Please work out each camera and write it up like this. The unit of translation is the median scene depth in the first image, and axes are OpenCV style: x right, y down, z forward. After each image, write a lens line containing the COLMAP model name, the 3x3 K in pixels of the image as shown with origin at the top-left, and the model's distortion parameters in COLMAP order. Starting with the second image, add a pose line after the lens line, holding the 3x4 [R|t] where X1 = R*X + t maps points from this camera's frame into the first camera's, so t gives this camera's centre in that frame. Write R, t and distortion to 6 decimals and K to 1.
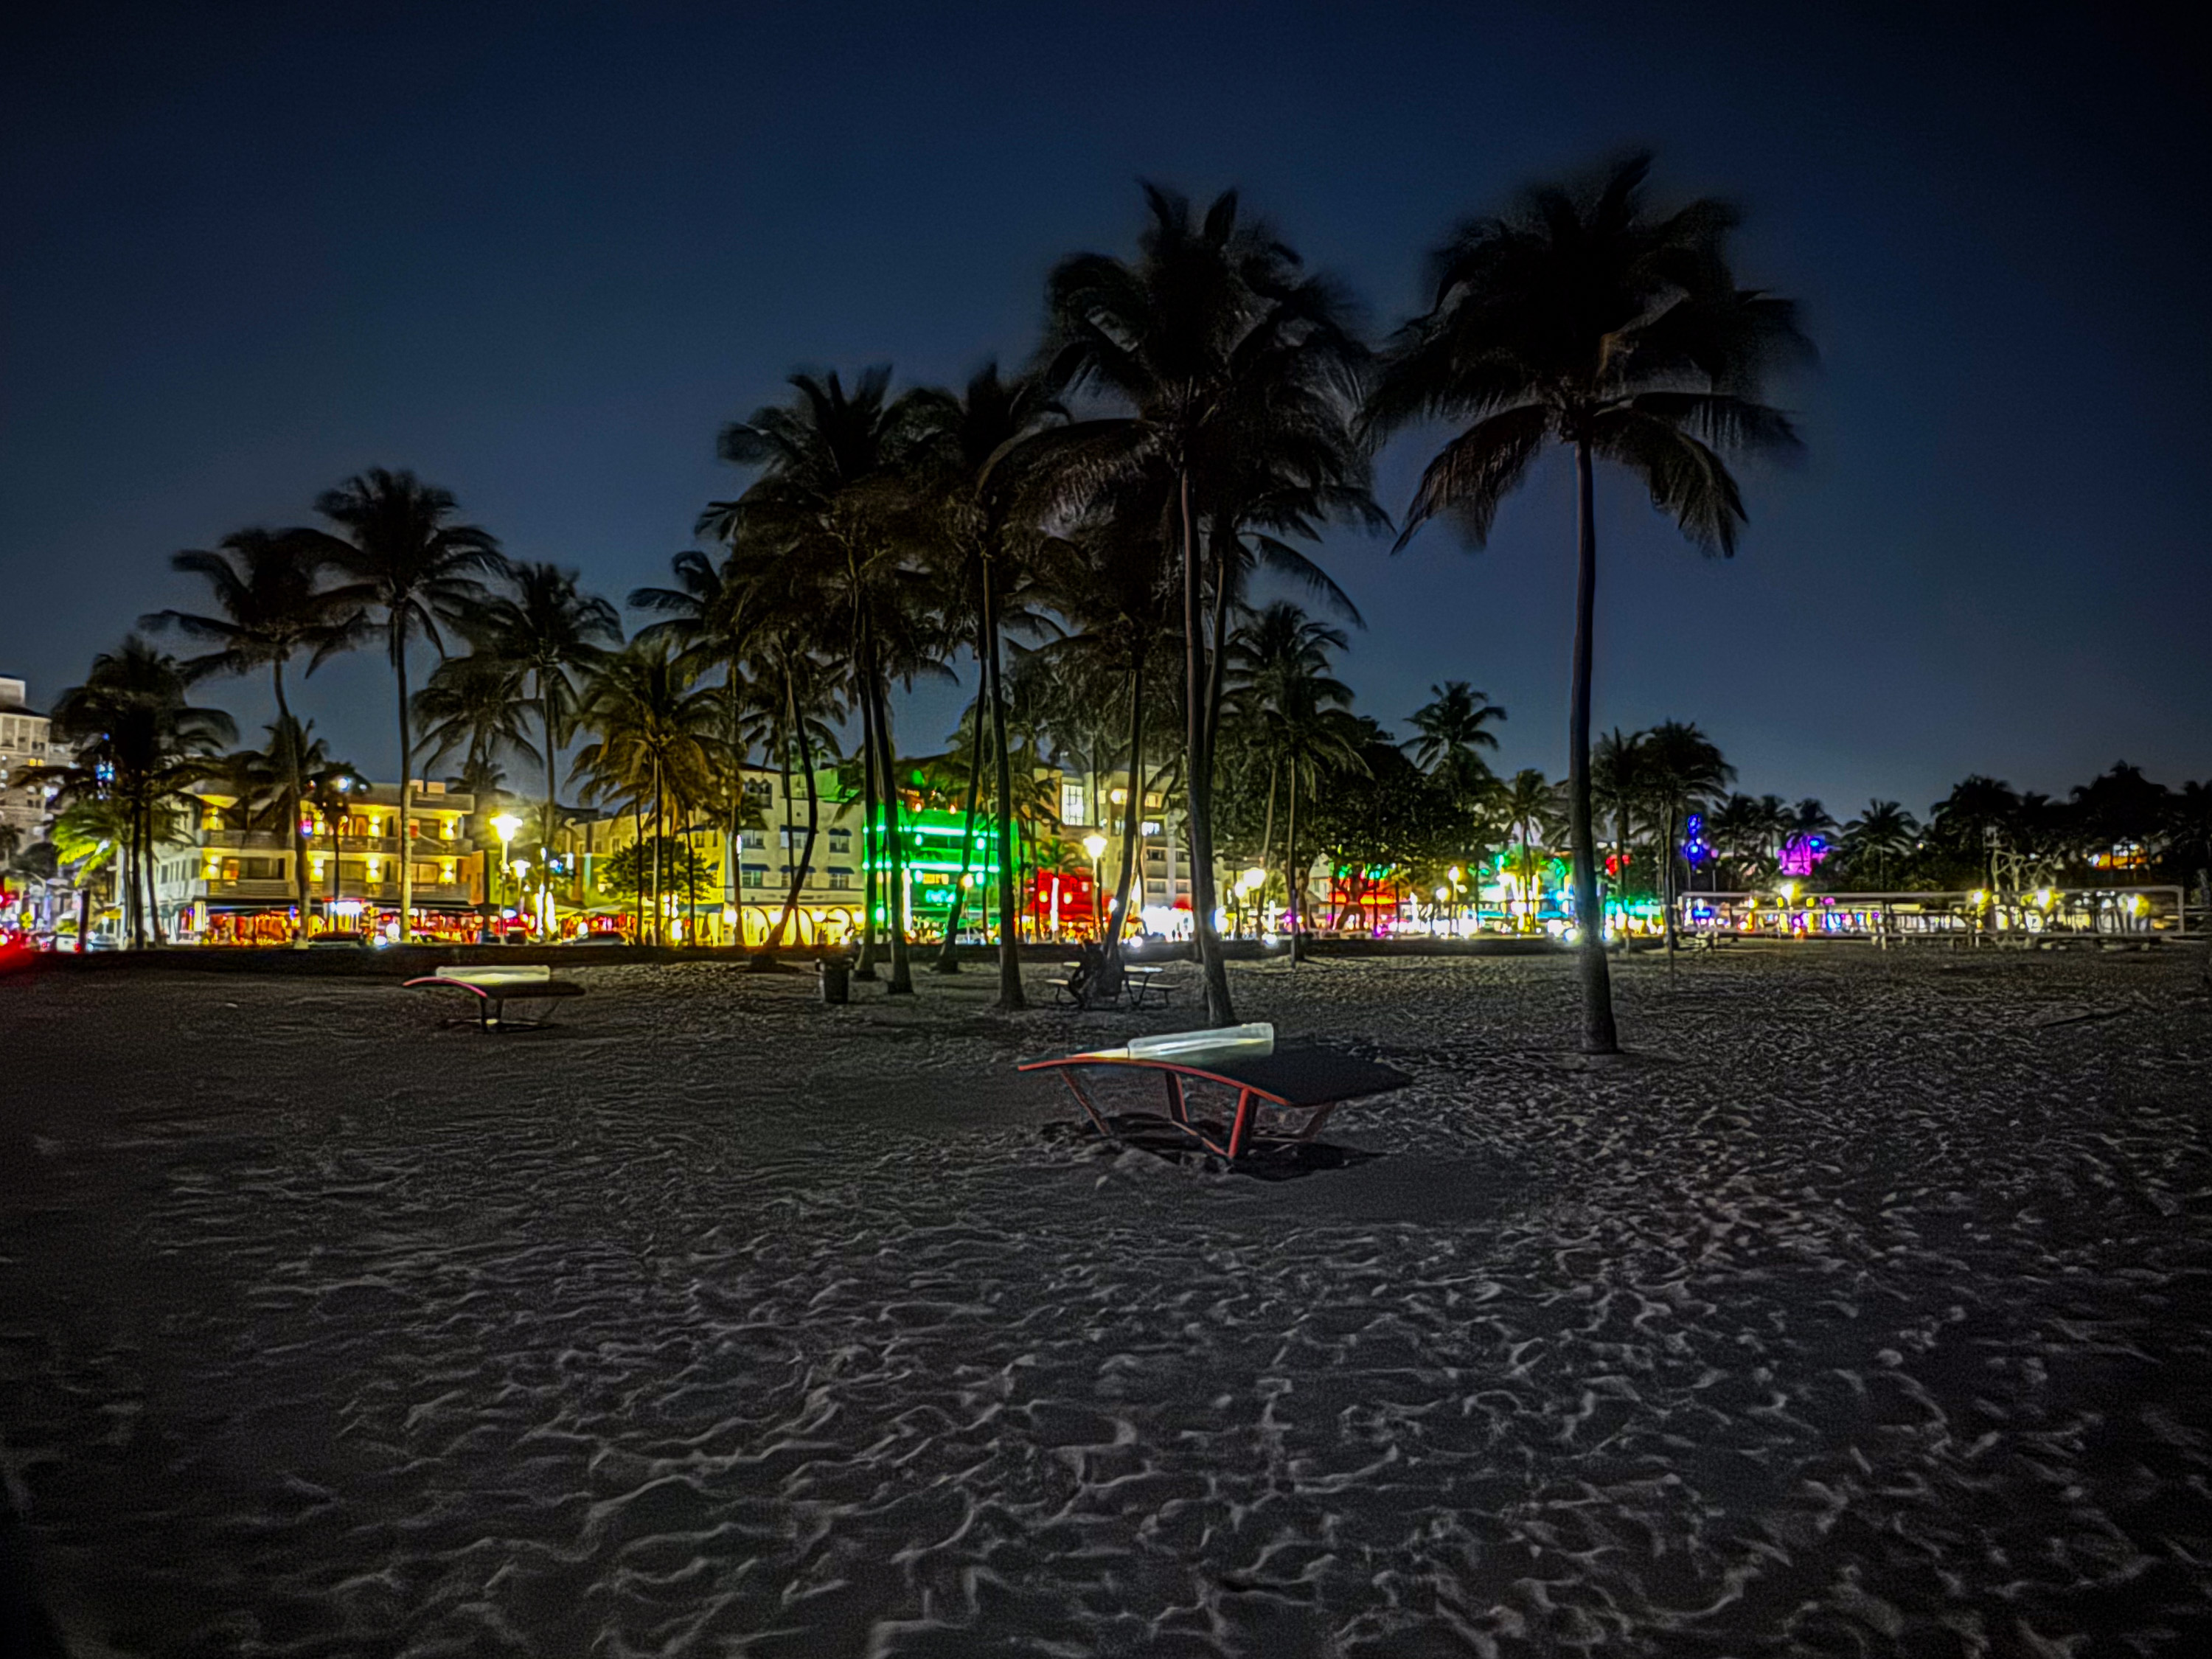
lens RADIAL K [[1230.7, 0, 1104.8], [0, 1230.7, 825.0], [0, 0, 1]] dist [0.023180, -0.000111]
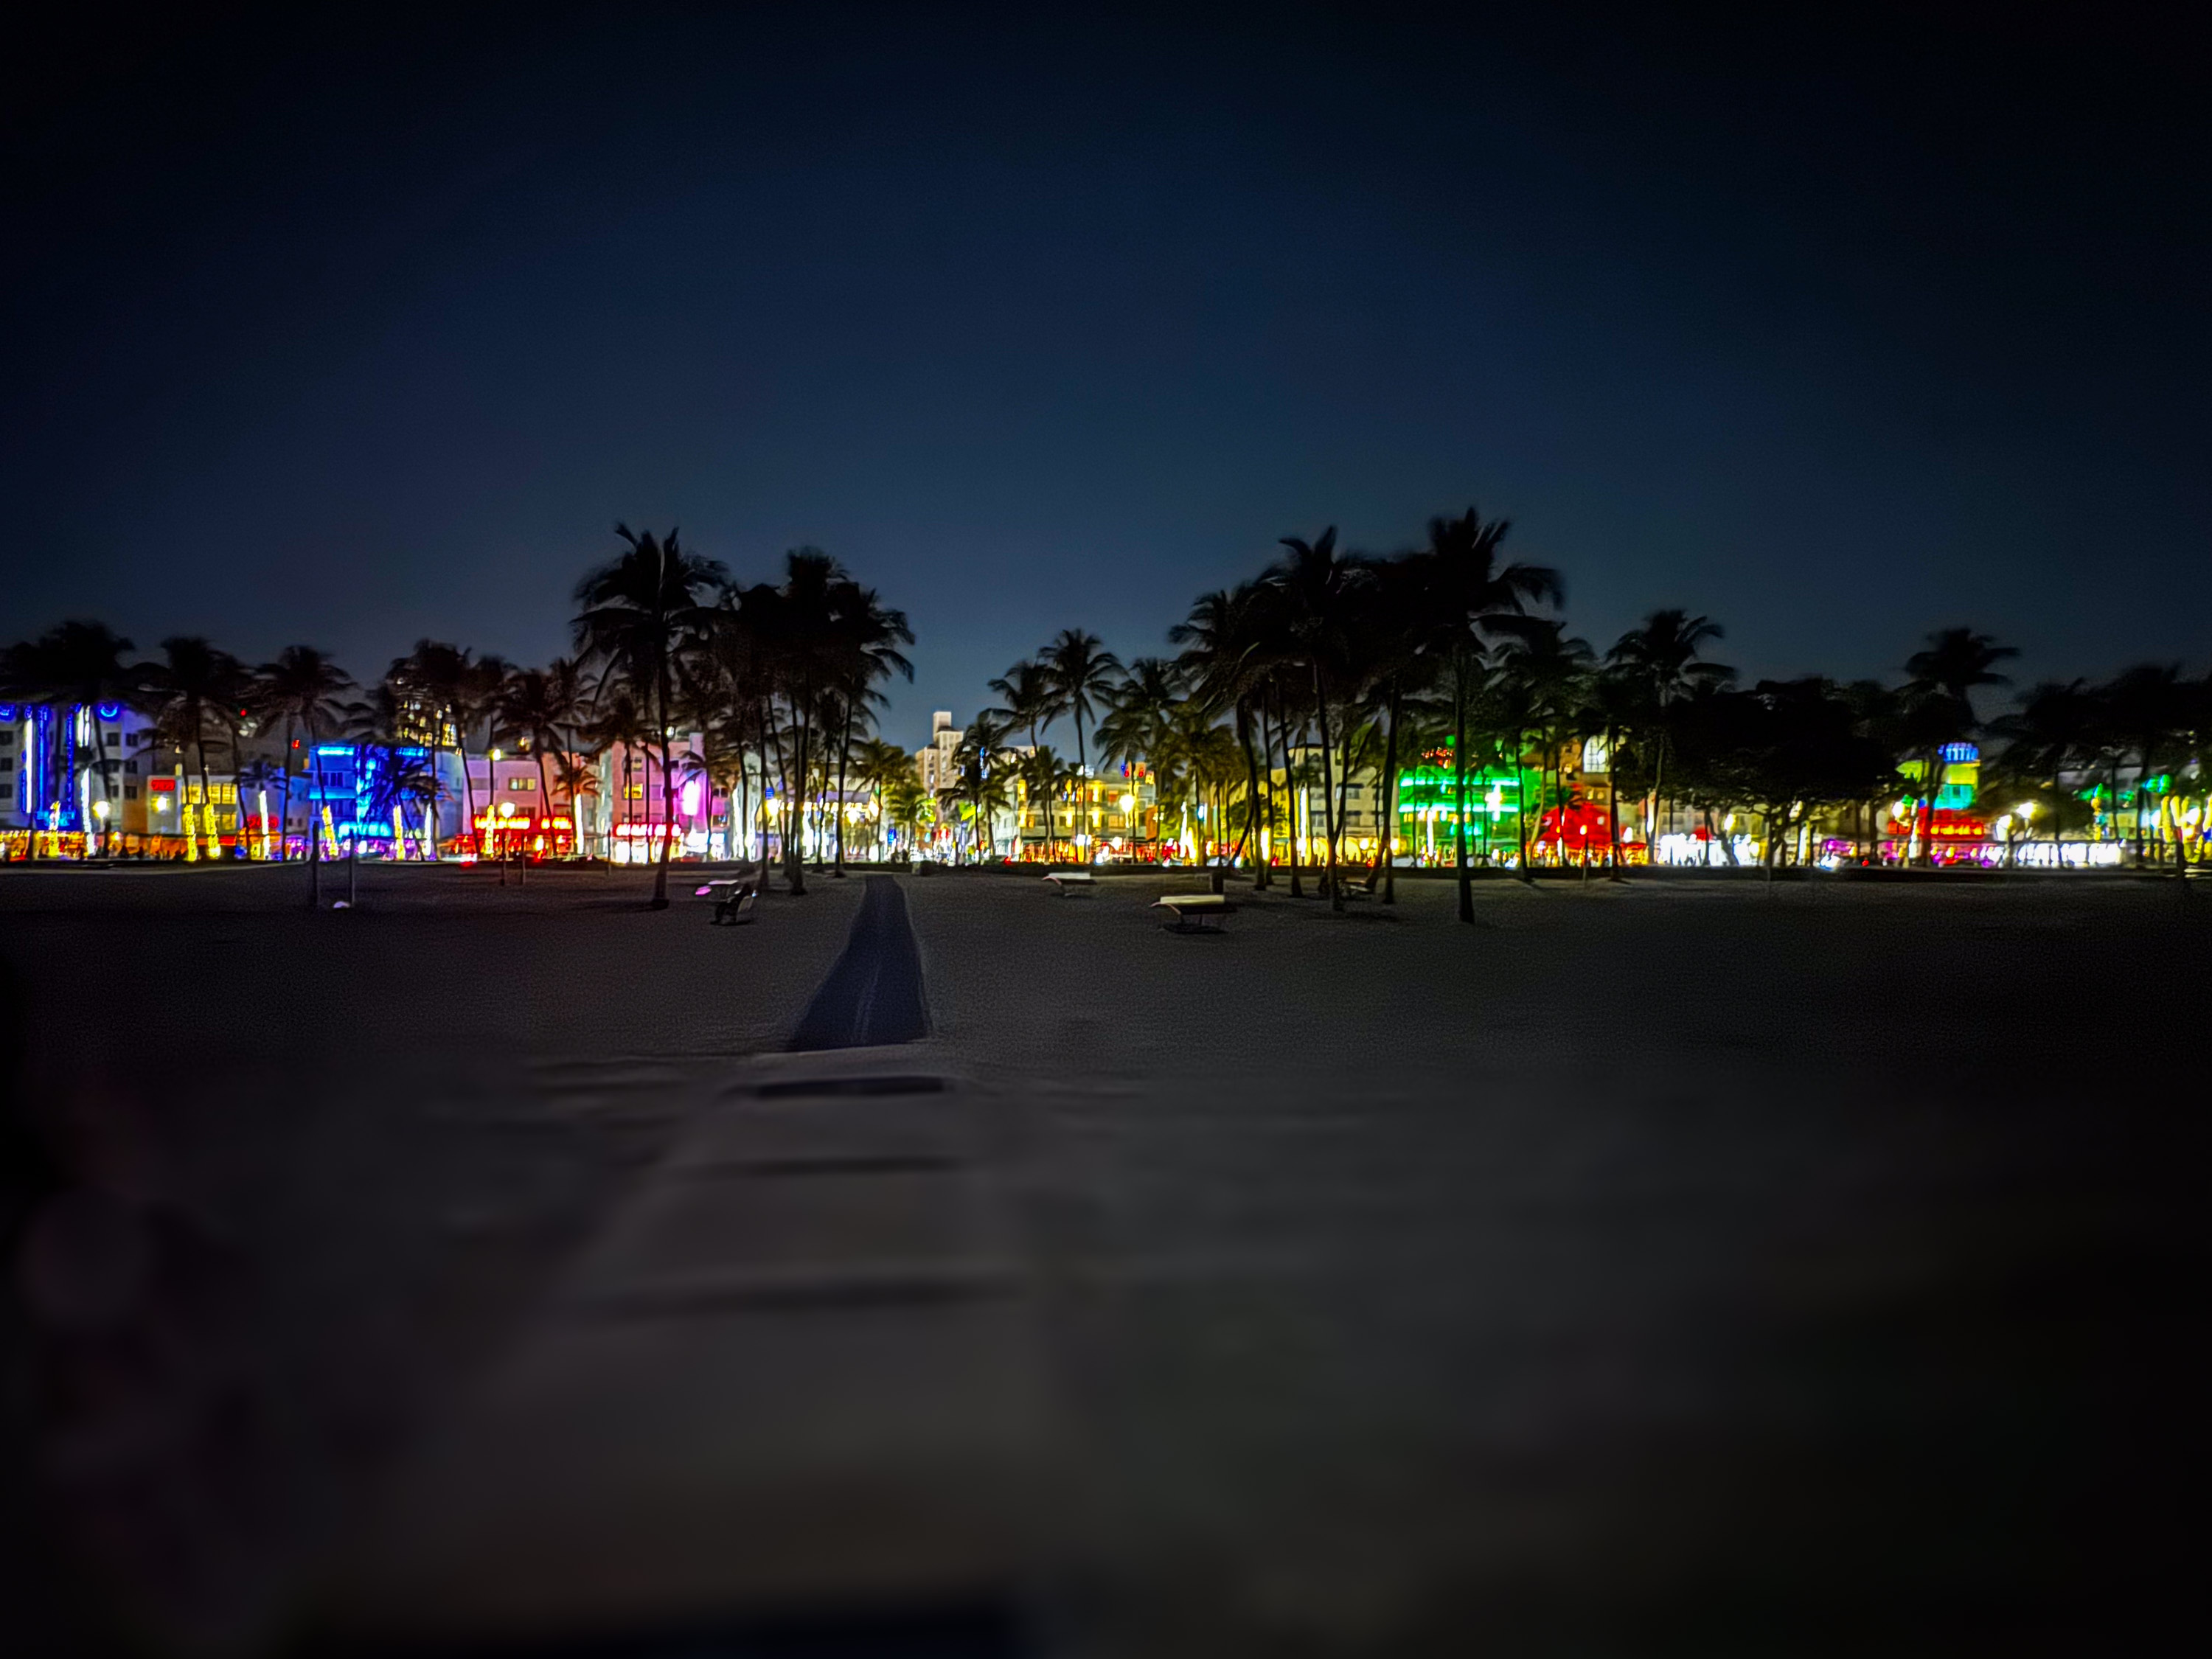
lens RADIAL K [[895.8, 0, 1100.3], [0, 895.8, 835.9], [0, 0, 1]] dist [0.000065, -0.000016]
pose [[0.853587, -0.003871, -0.520936, 0.107268], [0.038075, 0.997761, 0.054975, -0.013457], [0.519557, -0.066761, 0.851824, -0.115709]]
